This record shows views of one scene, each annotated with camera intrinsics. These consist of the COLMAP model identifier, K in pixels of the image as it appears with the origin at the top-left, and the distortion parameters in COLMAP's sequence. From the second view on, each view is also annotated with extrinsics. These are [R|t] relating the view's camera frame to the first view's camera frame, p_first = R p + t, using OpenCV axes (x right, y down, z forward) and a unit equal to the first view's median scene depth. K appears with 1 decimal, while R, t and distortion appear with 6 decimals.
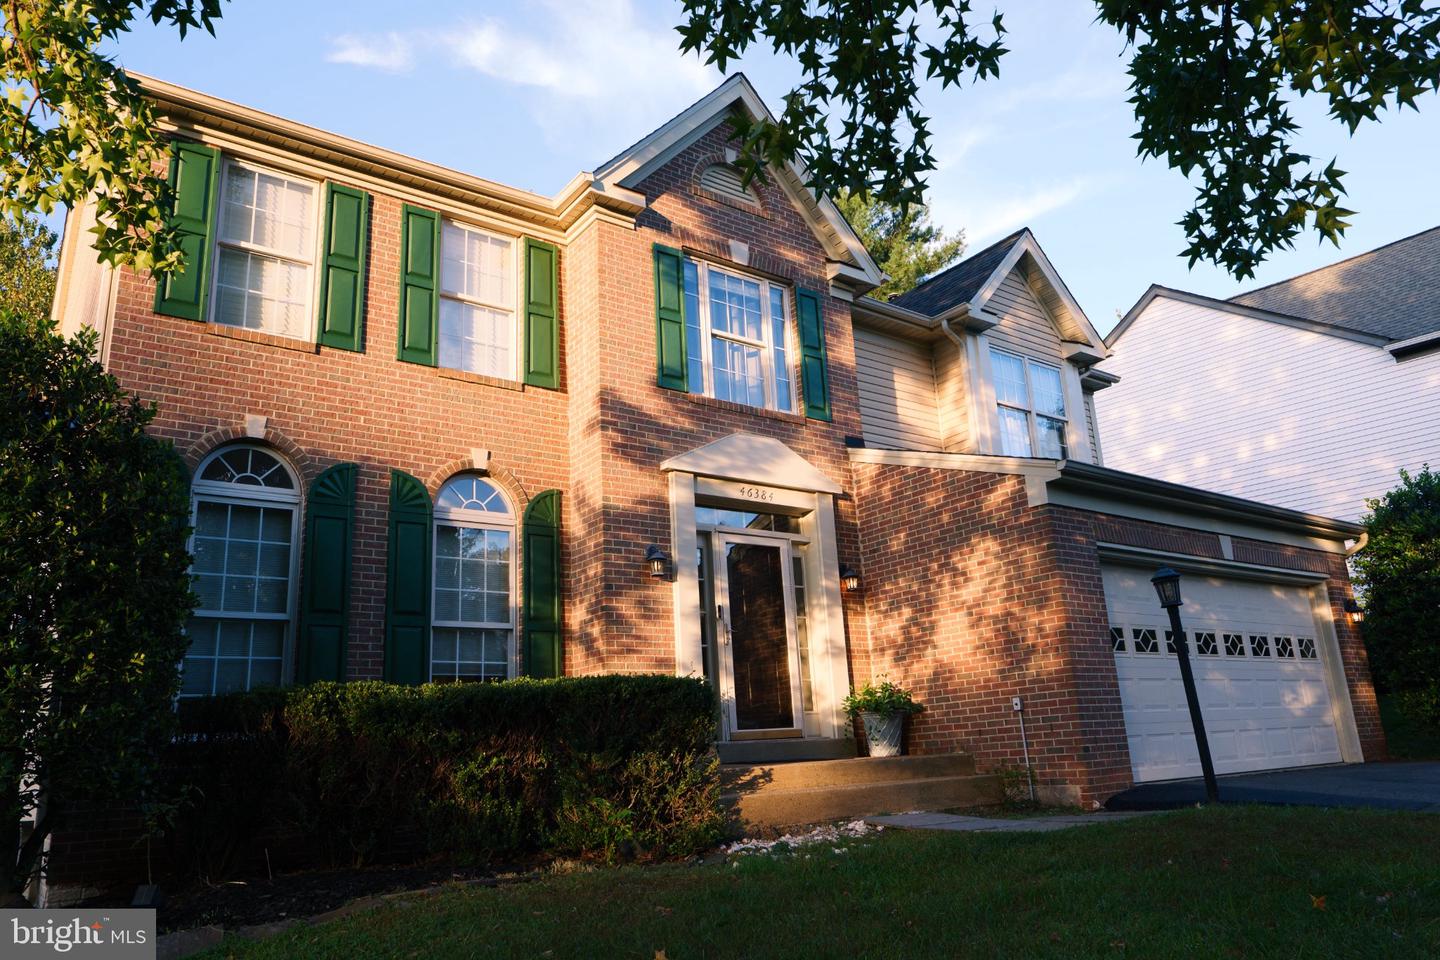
lens RADIAL K [[997.6, 0, 730.6], [0, 997.6, 479.0], [0, 0, 1]] dist [-0.017639, -0.001020]
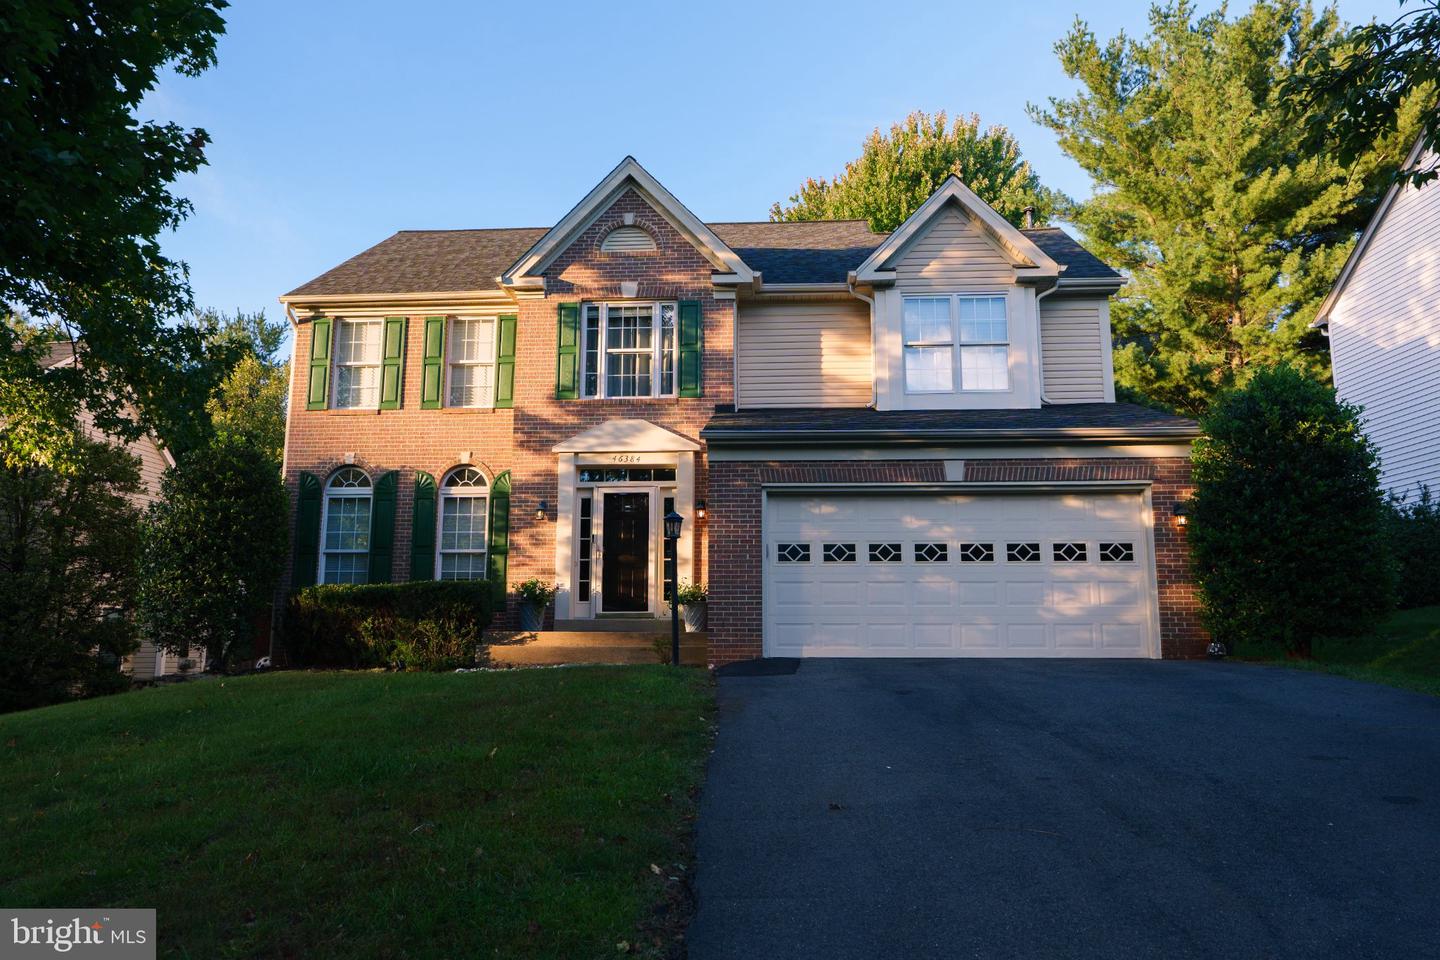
lens RADIAL K [[998.2, 0, 718.5], [0, 998.2, 483.5], [0, 0, 1]] dist [-0.032409, 0.023433]
pose [[0.772648, -0.056647, -0.632302, 1.129093], [0.131447, 0.988702, 0.072047, -0.040335], [0.621077, -0.138782, 0.771364, -0.083454]]
